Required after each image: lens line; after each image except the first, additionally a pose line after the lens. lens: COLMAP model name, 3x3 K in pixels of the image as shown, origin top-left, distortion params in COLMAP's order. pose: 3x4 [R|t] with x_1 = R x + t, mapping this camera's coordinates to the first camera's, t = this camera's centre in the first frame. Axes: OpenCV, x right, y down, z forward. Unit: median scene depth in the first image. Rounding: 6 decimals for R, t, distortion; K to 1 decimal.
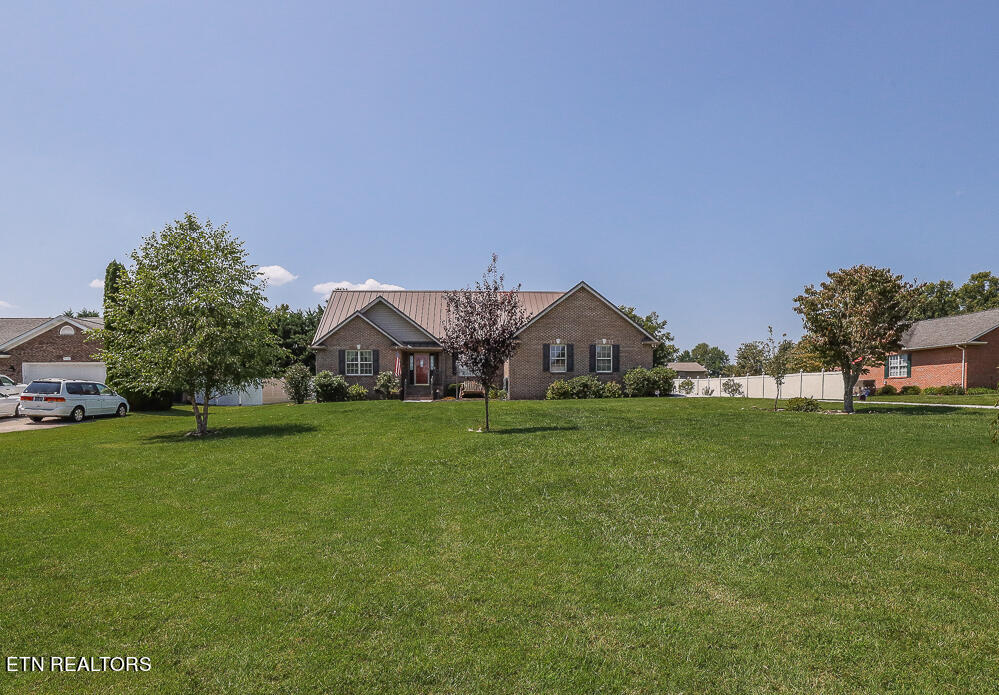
lens RADIAL K [[604.6, 0, 501.4], [0, 604.6, 425.9], [0, 0, 1]] dist [-0.024471, -0.000394]
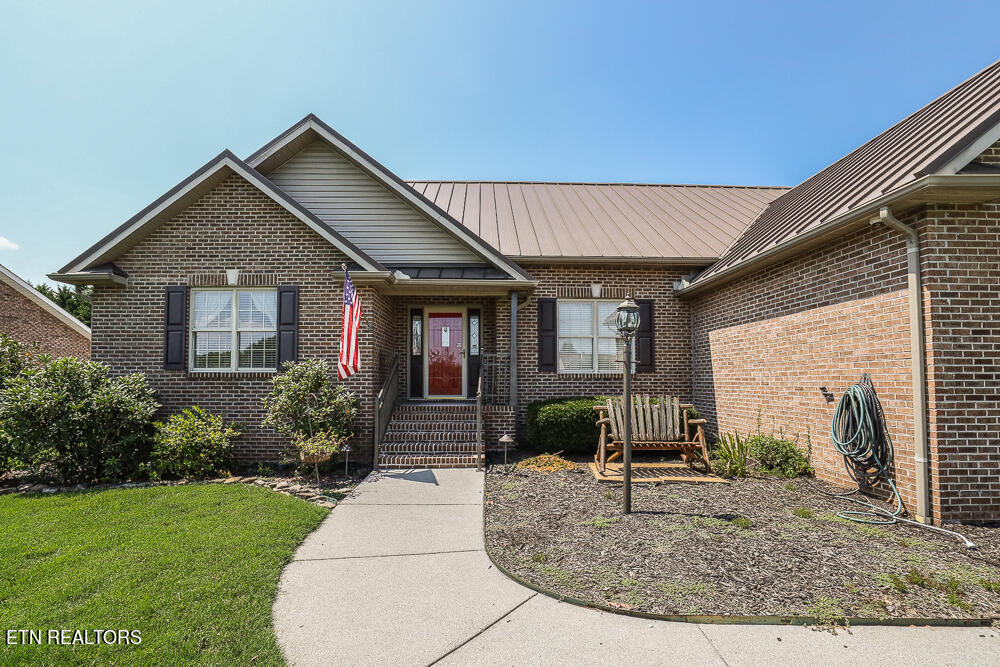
lens RADIAL K [[433.5, 0, 503.7], [0, 433.5, 362.4], [0, 0, 1]] dist [-0.032665, 0.010370]
pose [[0.999841, -0.001198, -0.017794, -0.101211], [-0.000292, 0.996510, -0.083469, -0.072869], [0.017832, 0.083461, 0.996351, 0.810930]]
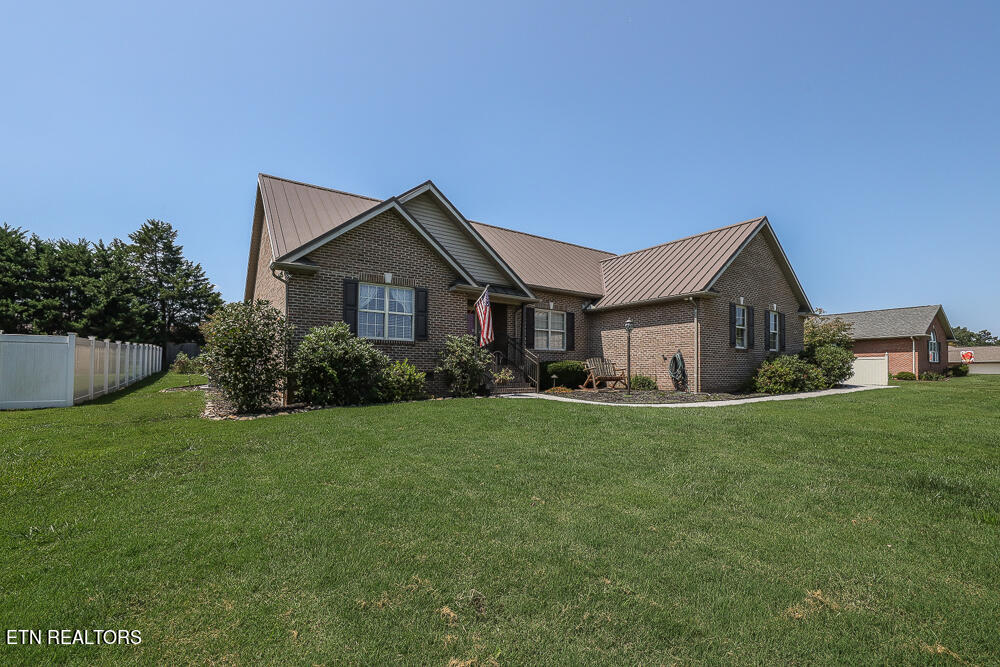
lens RADIAL K [[433.5, 0, 503.7], [0, 433.5, 362.4], [0, 0, 1]] dist [-0.032665, 0.010370]
pose [[0.851704, 0.018617, 0.523692, -0.338033], [0.014845, 0.998110, -0.059625, -0.047246], [-0.523812, 0.058557, 0.849819, 0.692771]]
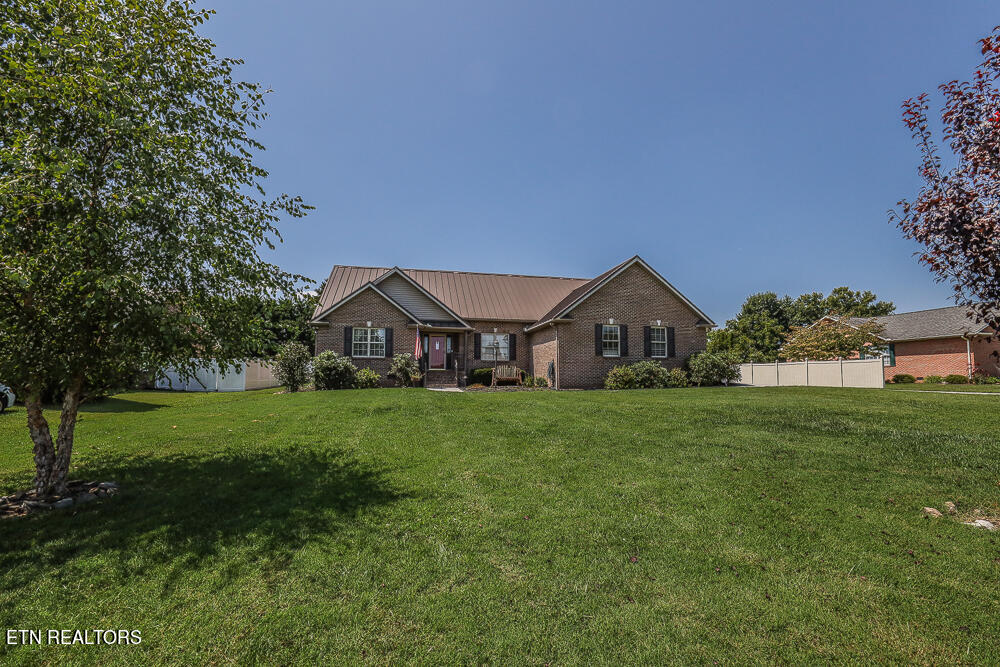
lens RADIAL K [[433.5, 0, 503.7], [0, 433.5, 362.4], [0, 0, 1]] dist [-0.032665, 0.010370]
pose [[0.987844, 0.012832, 0.154921, -0.145223], [0.000329, 0.996412, -0.084632, -0.026118], [-0.155451, 0.083654, 0.984295, 0.383122]]
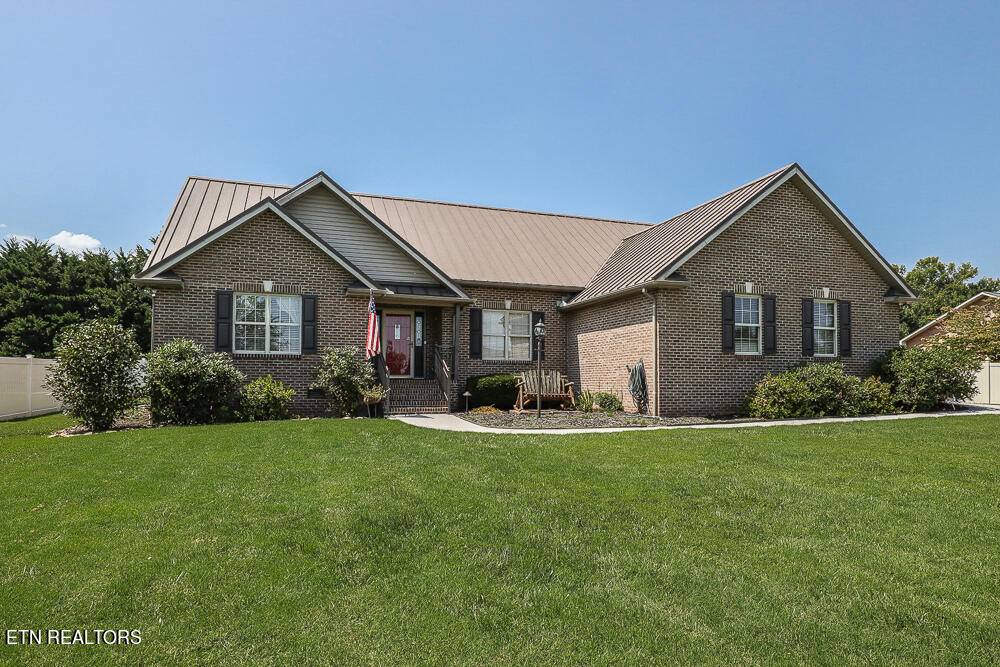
lens RADIAL K [[586.1, 0, 496.7], [0, 586.1, 372.2], [0, 0, 1]] dist [-0.001266, 0.003800]
pose [[0.962471, 0.010294, 0.271189, -0.196894], [0.007059, 0.997993, -0.062934, -0.045726], [-0.271293, 0.062487, 0.960466, 0.581958]]
